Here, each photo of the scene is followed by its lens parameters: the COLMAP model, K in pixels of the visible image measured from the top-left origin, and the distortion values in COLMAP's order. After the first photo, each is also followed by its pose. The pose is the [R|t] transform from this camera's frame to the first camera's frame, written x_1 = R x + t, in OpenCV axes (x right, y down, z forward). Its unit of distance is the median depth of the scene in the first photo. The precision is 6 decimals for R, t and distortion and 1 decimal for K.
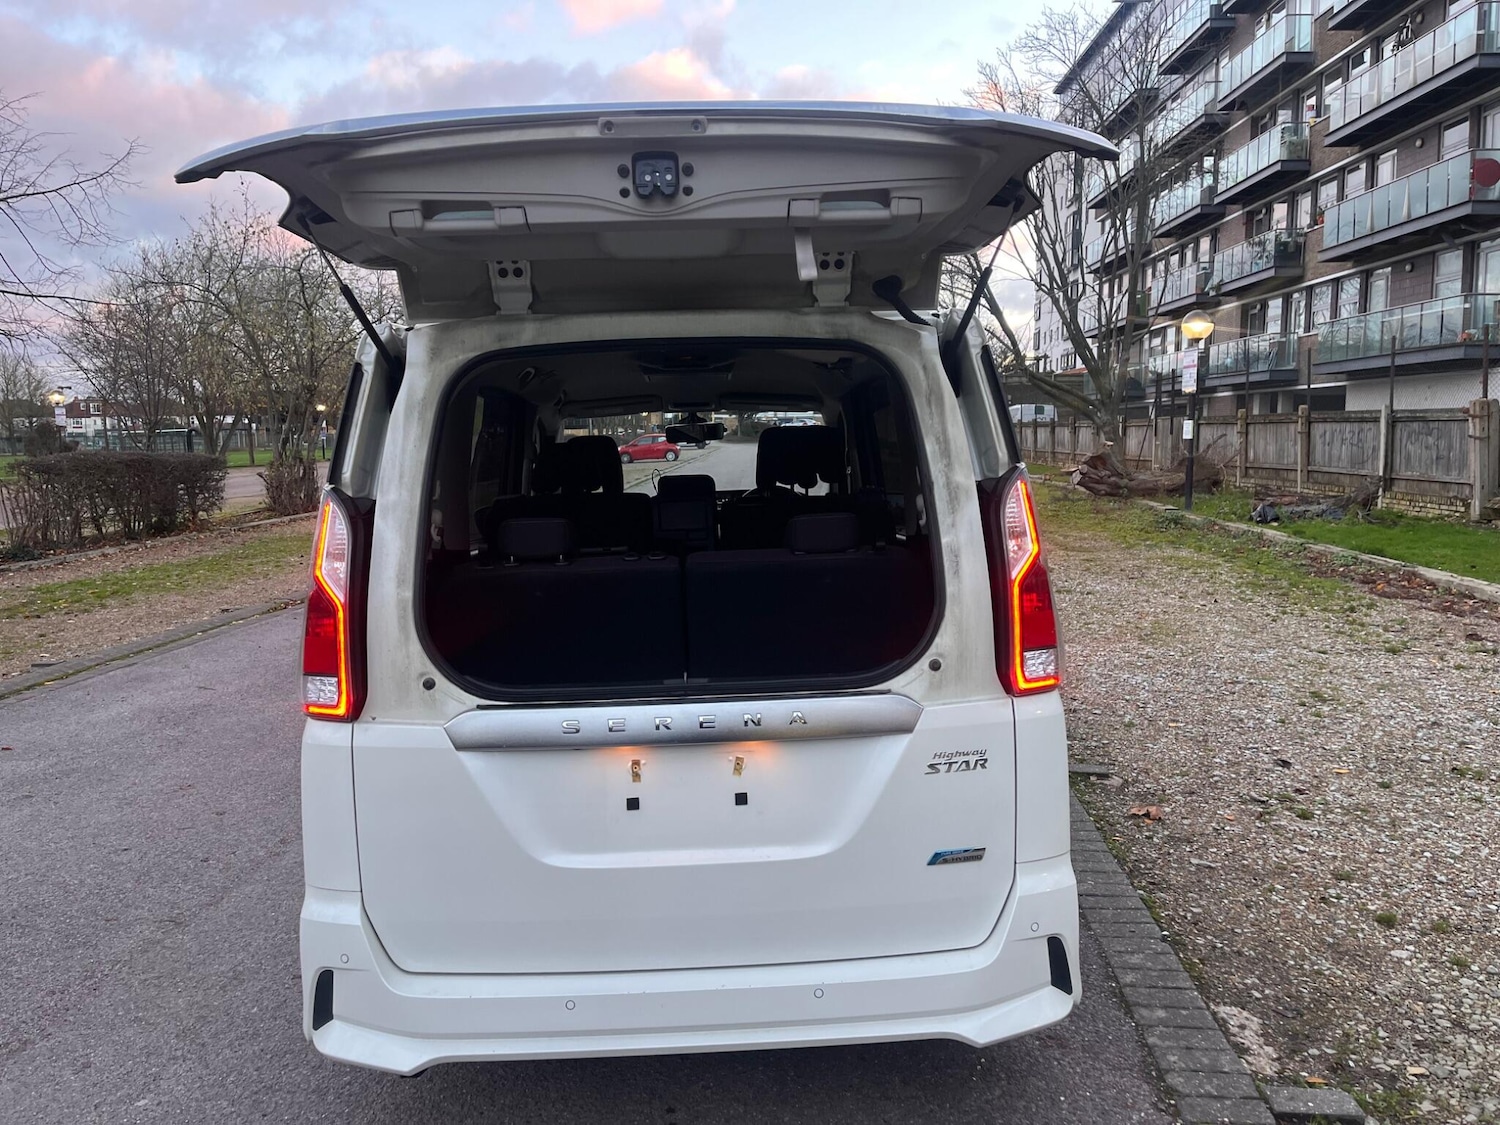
lens RADIAL K [[1166.8, 0, 744.3], [0, 1166.8, 571.3], [0, 0, 1]] dist [0.079184, -0.110118]
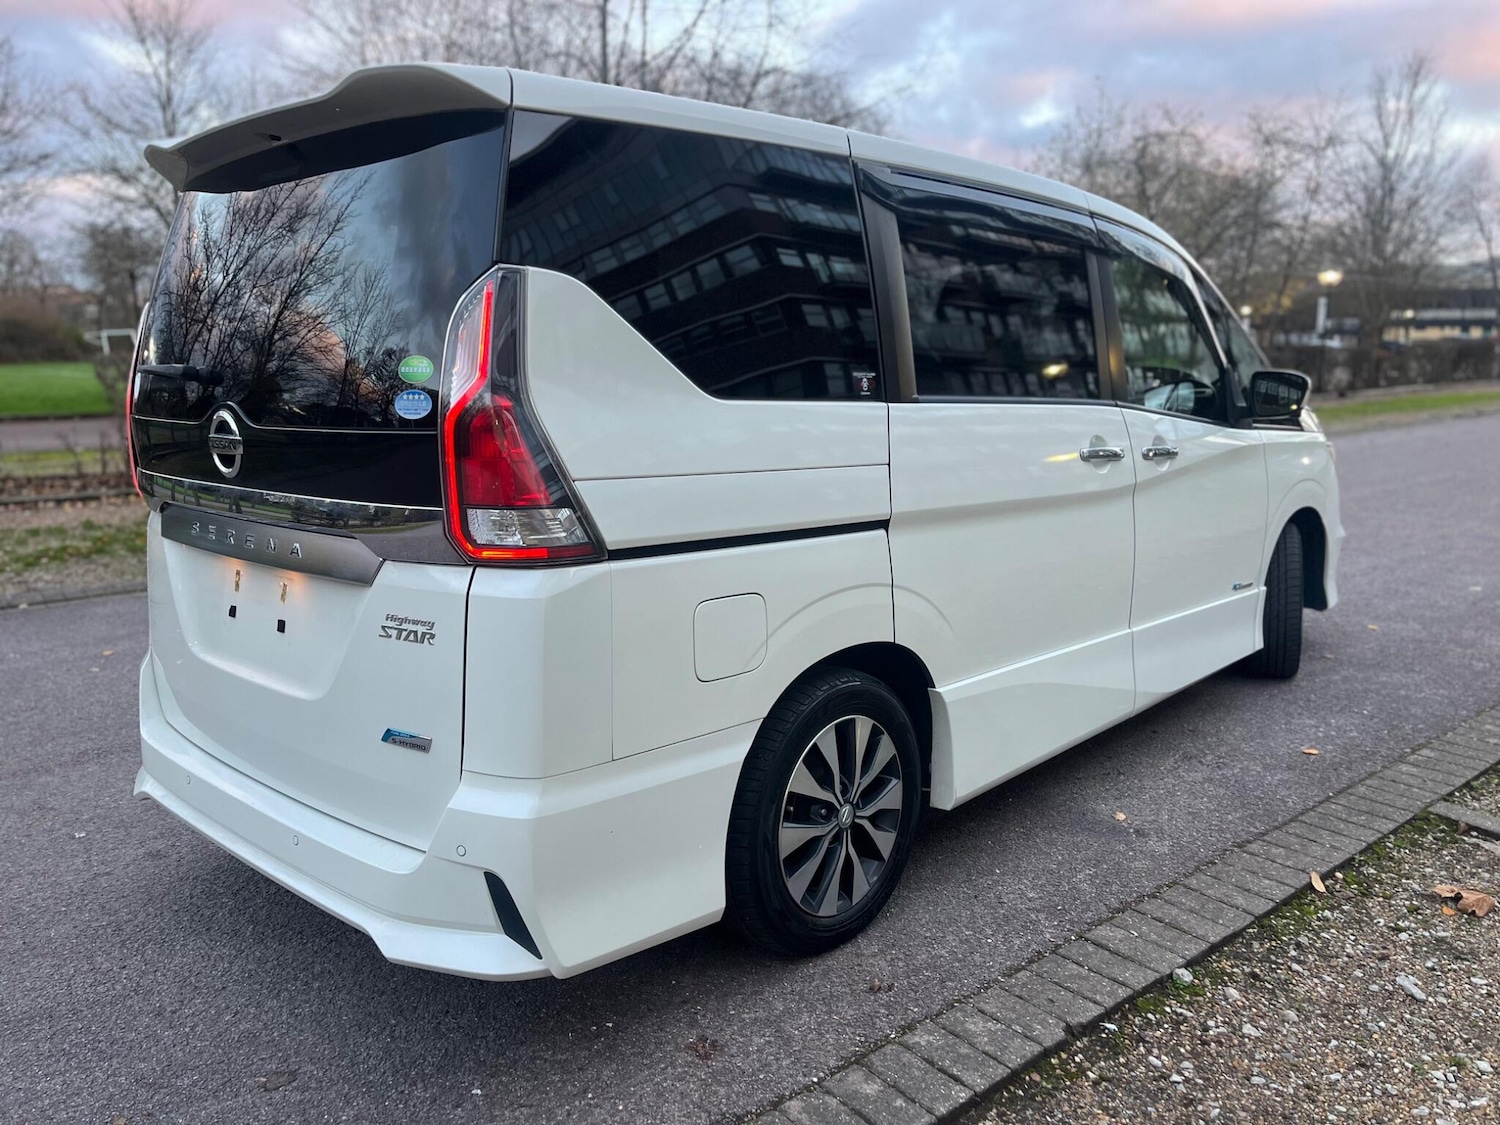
lens RADIAL K [[1166.8, 0, 749.6], [0, 1166.8, 573.6], [0, 0, 1]] dist [0.079184, -0.110118]
pose [[0.684905, 0.142243, -0.714613, 0.934678], [-0.088603, 0.989740, 0.112088, 0.007119], [0.723225, -0.013453, 0.690481, 0.592020]]
